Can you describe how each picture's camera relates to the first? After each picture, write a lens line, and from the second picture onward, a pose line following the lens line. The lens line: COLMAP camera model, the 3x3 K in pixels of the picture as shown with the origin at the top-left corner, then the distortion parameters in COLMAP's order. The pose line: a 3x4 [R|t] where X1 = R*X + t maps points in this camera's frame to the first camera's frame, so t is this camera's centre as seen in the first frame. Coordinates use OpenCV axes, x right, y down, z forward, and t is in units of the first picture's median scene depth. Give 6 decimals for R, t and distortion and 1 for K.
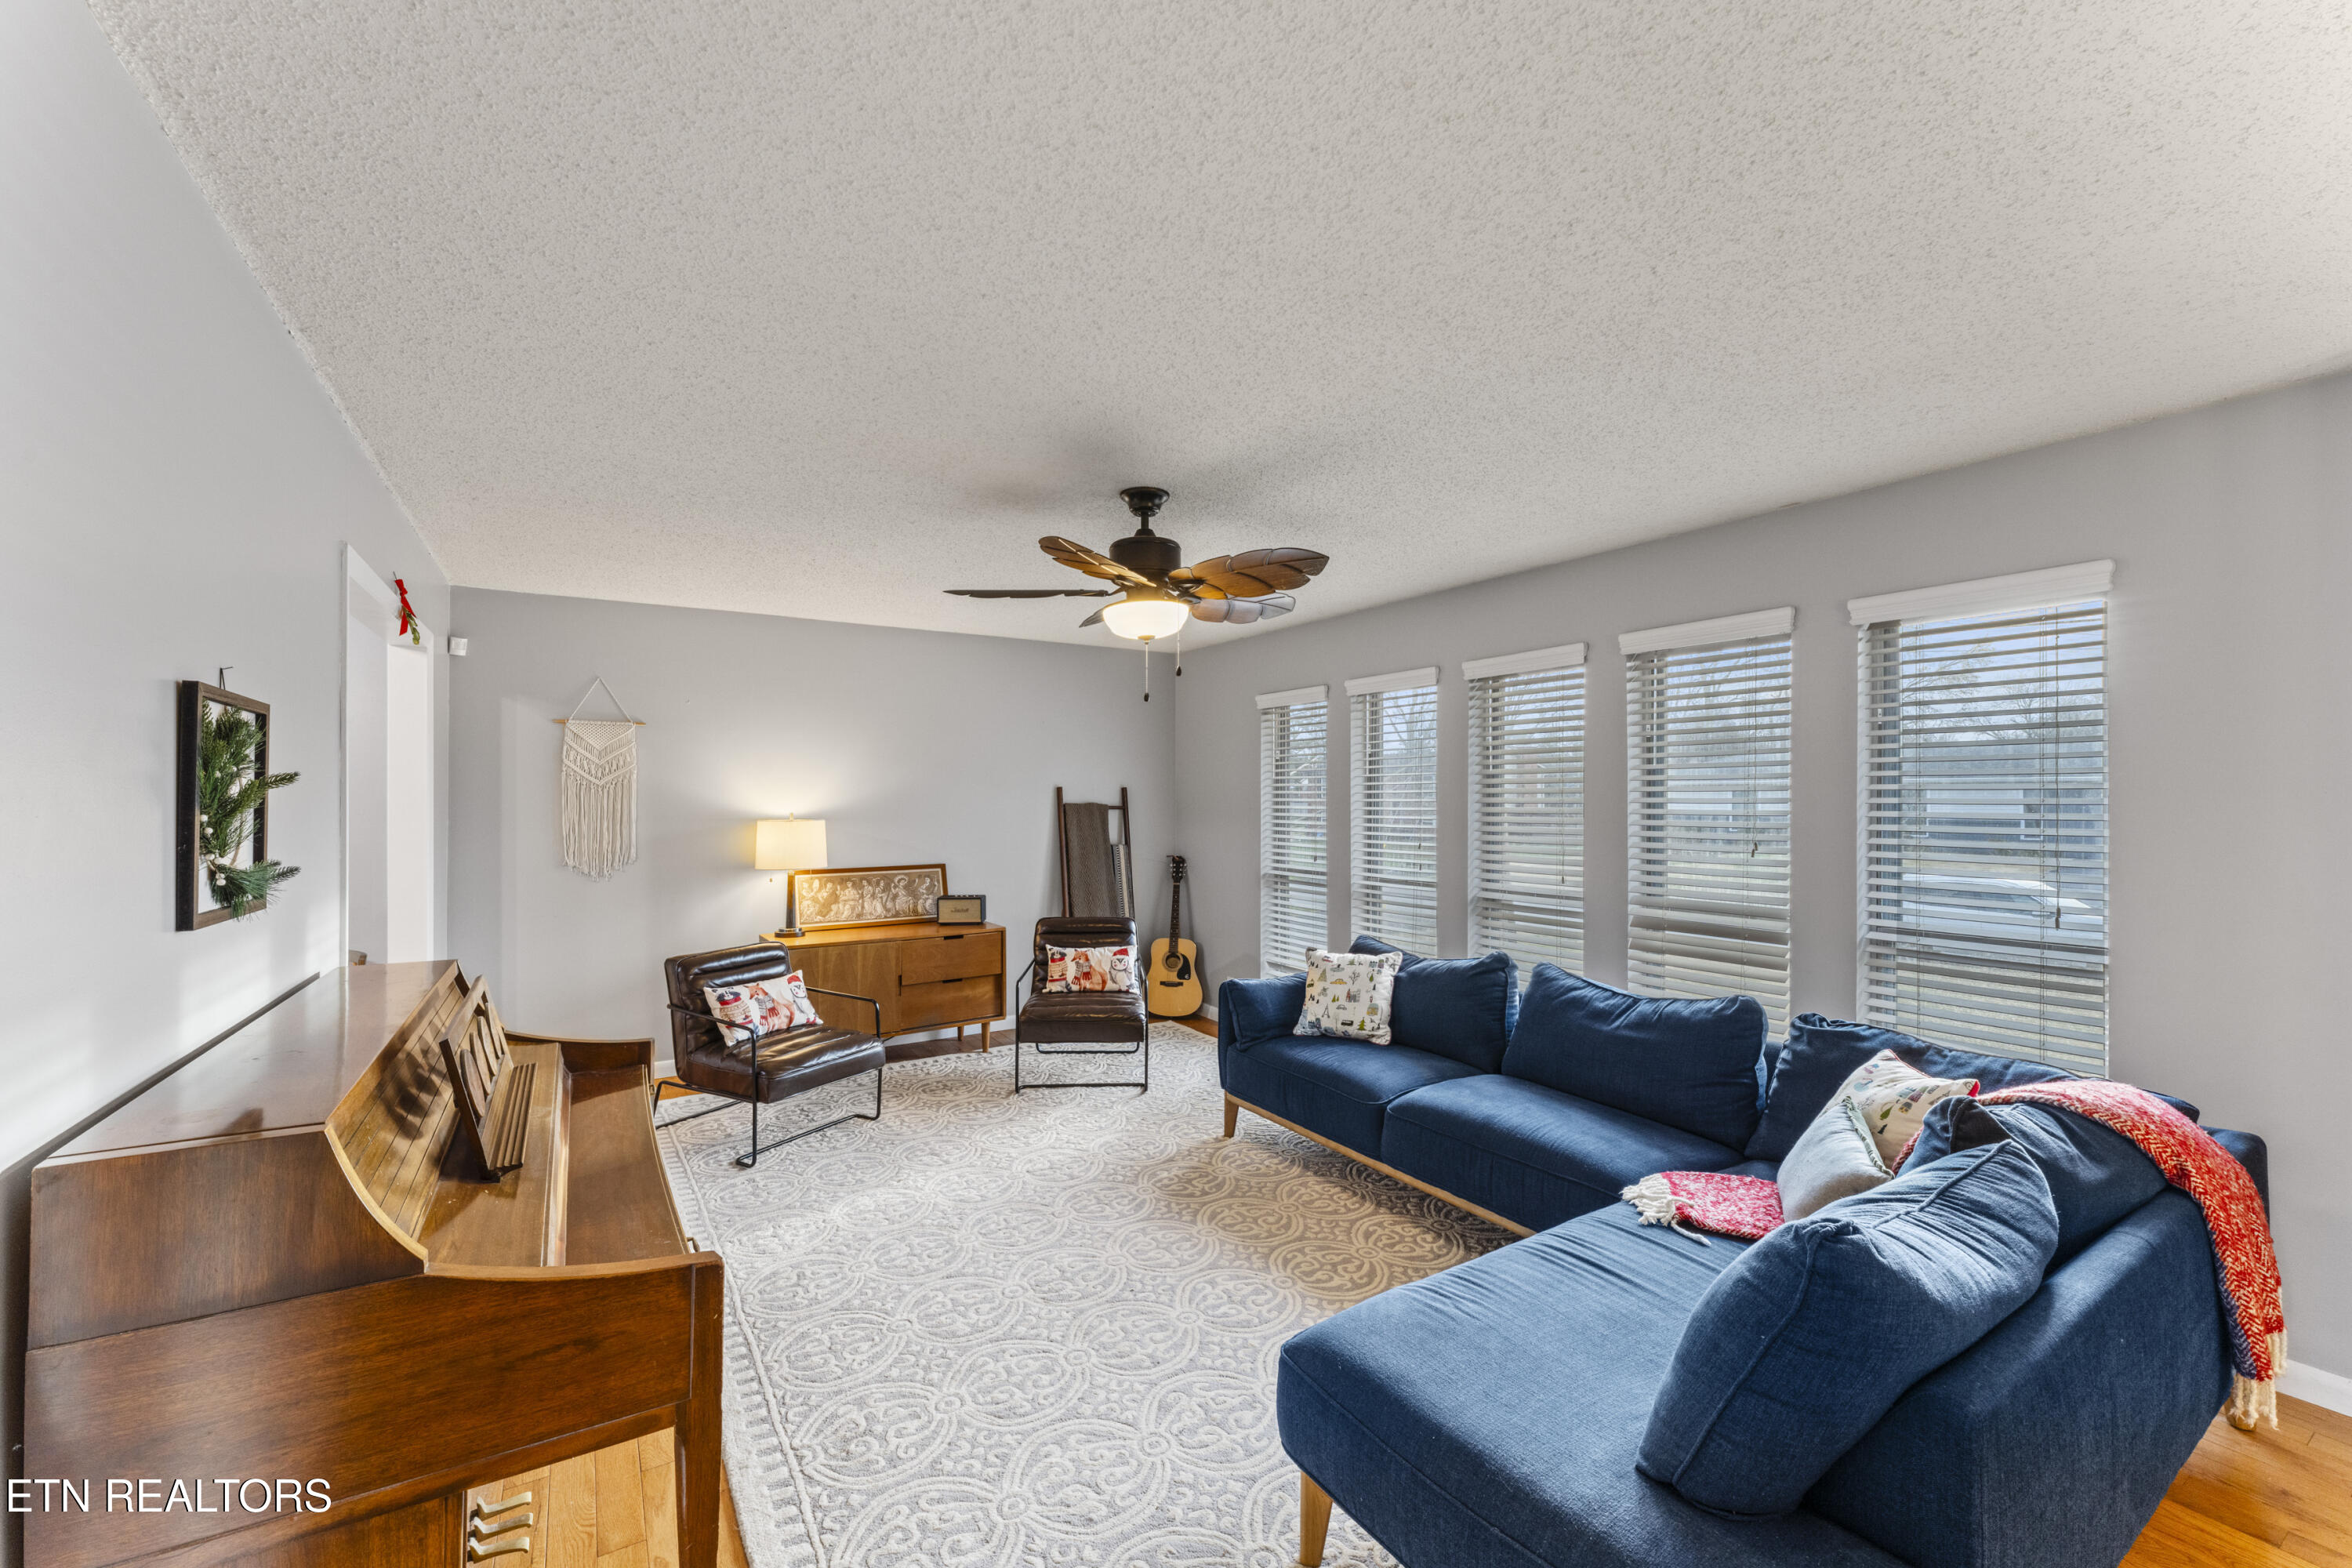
lens RADIAL K [[938.7, 0, 1169.7], [0, 938.7, 785.1], [0, 0, 1]] dist [0.003189, -0.000656]
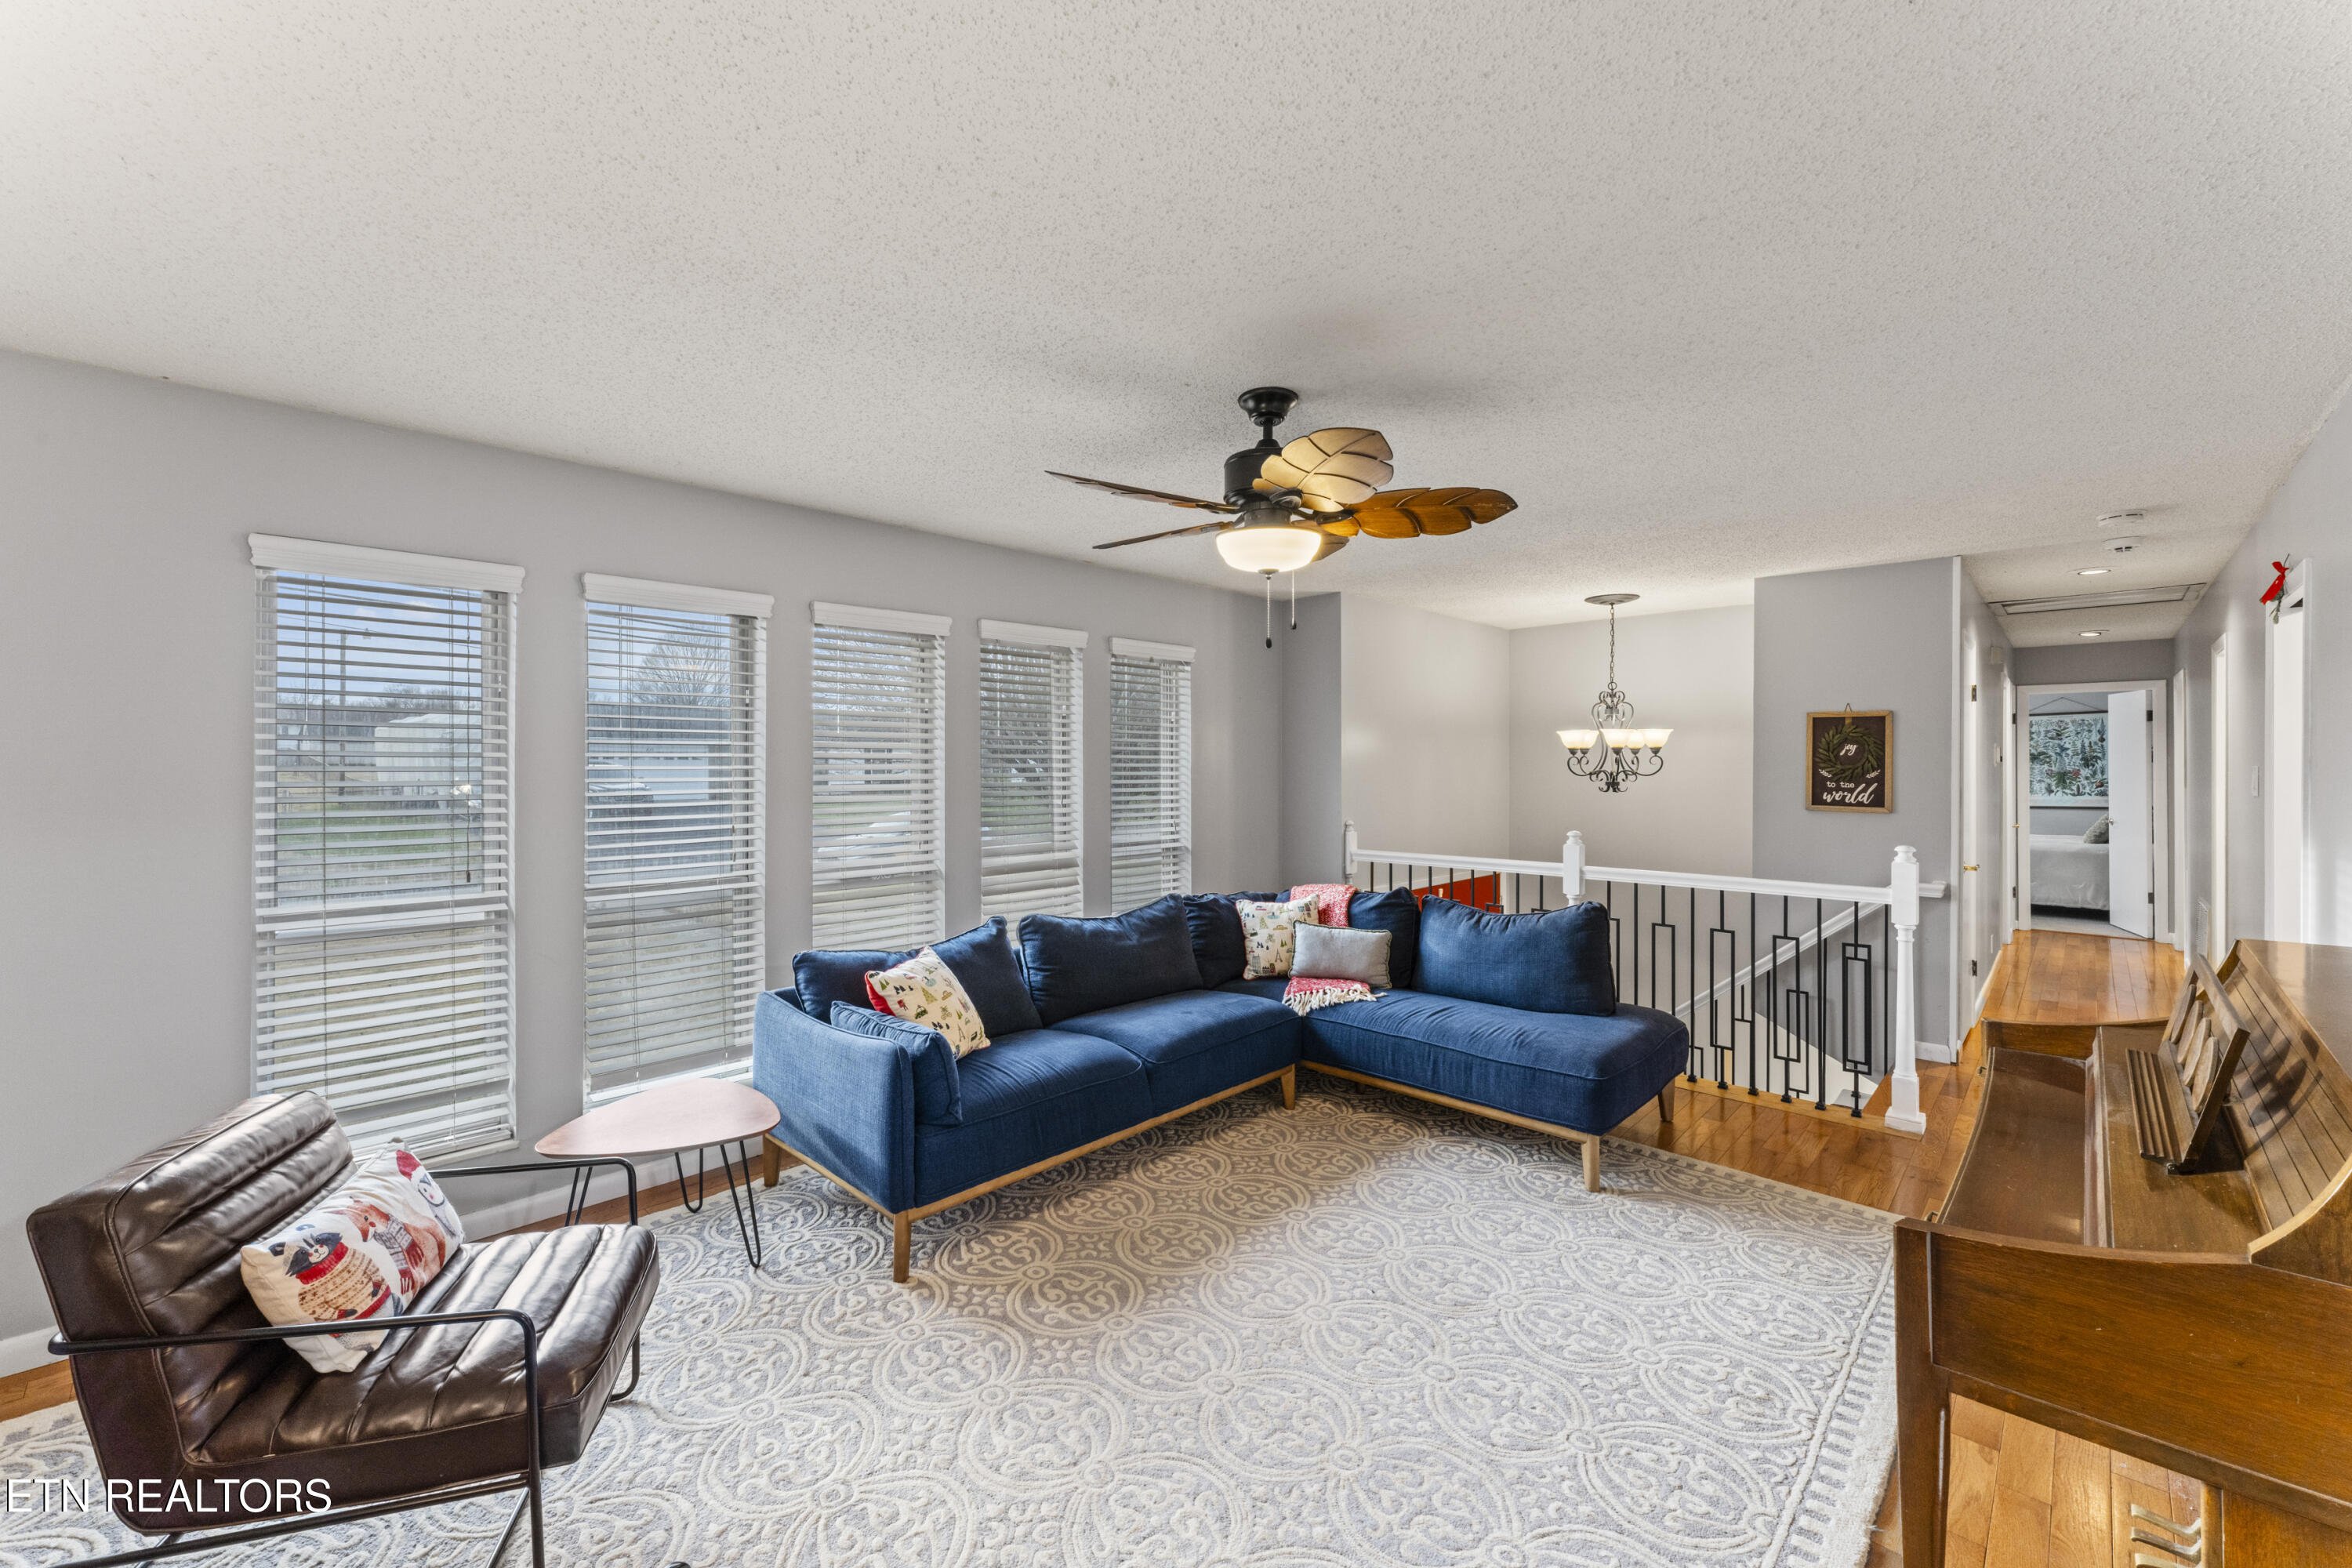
lens RADIAL K [[926.1, 0, 1167.1], [0, 926.1, 770.0], [0, 0, 1]] dist [-0.001993, 0.000237]
pose [[-0.223242, -0.007512, 0.974734, -0.804657], [-0.009955, 0.999936, 0.005426, 0.014373], [-0.974712, -0.008492, -0.223303, 1.276866]]
